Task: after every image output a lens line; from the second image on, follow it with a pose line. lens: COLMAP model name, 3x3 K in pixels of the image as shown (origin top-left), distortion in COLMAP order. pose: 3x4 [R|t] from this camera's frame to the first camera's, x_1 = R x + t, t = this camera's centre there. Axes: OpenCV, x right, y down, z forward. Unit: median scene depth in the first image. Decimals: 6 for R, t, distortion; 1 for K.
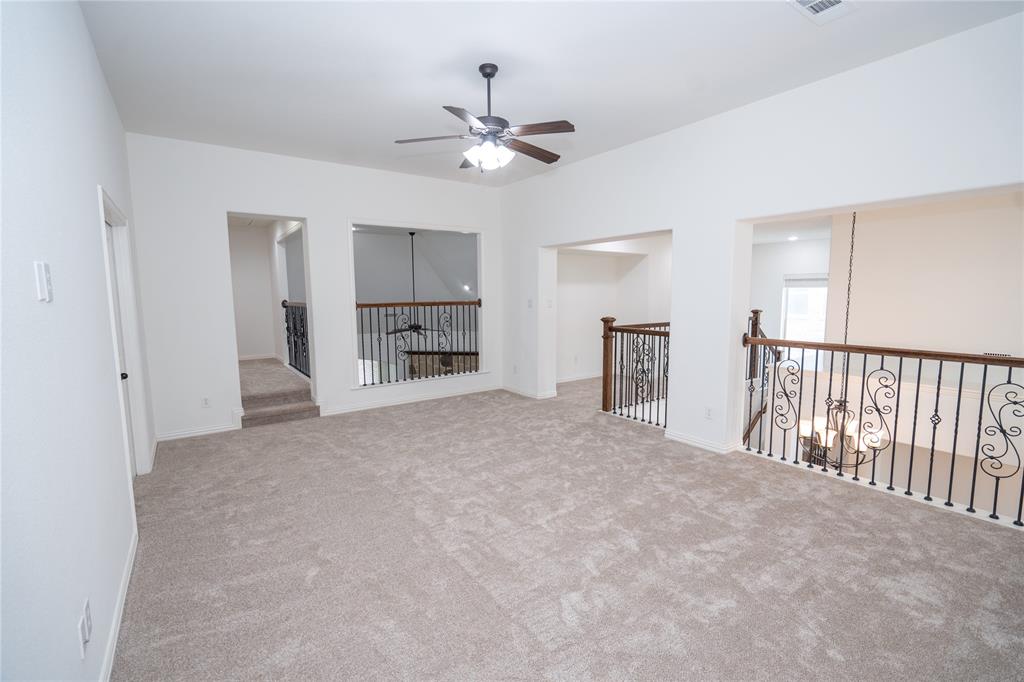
lens RADIAL K [[459.7, 0, 516.6], [0, 459.7, 341.6], [0, 0, 1]] dist [-0.002464, 0.001165]
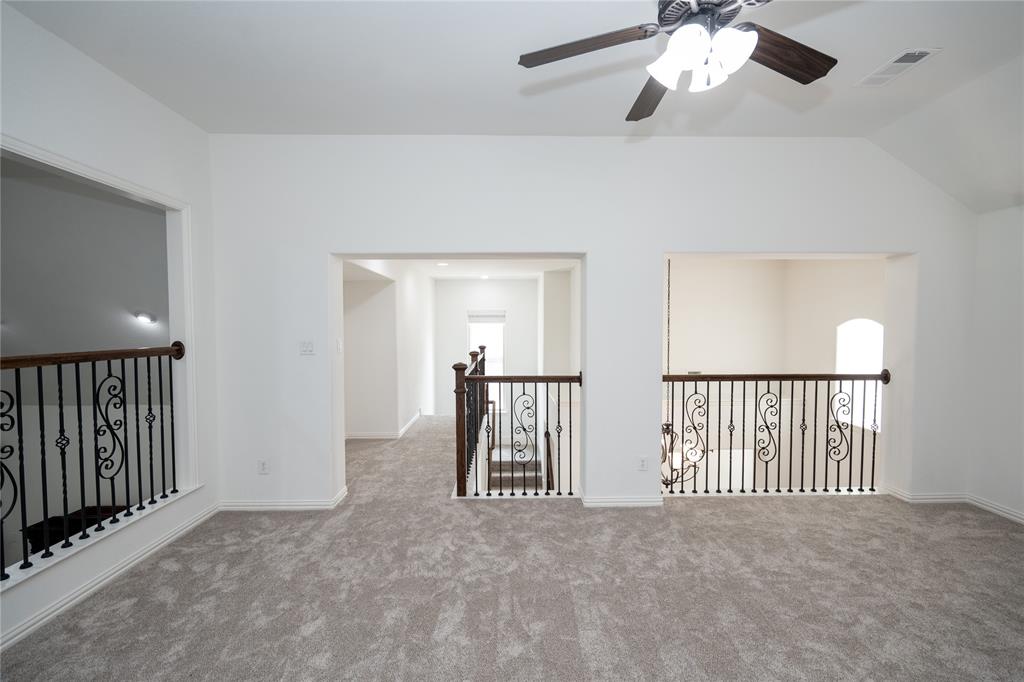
lens RADIAL K [[477.7, 0, 513.6], [0, 477.7, 347.3], [0, 0, 1]] dist [-0.004490, -0.000345]
pose [[0.561990, -0.031965, 0.826526, -0.384538], [0.090139, 0.995669, -0.022782, -0.056795], [-0.822218, 0.087305, 0.562437, 0.543376]]
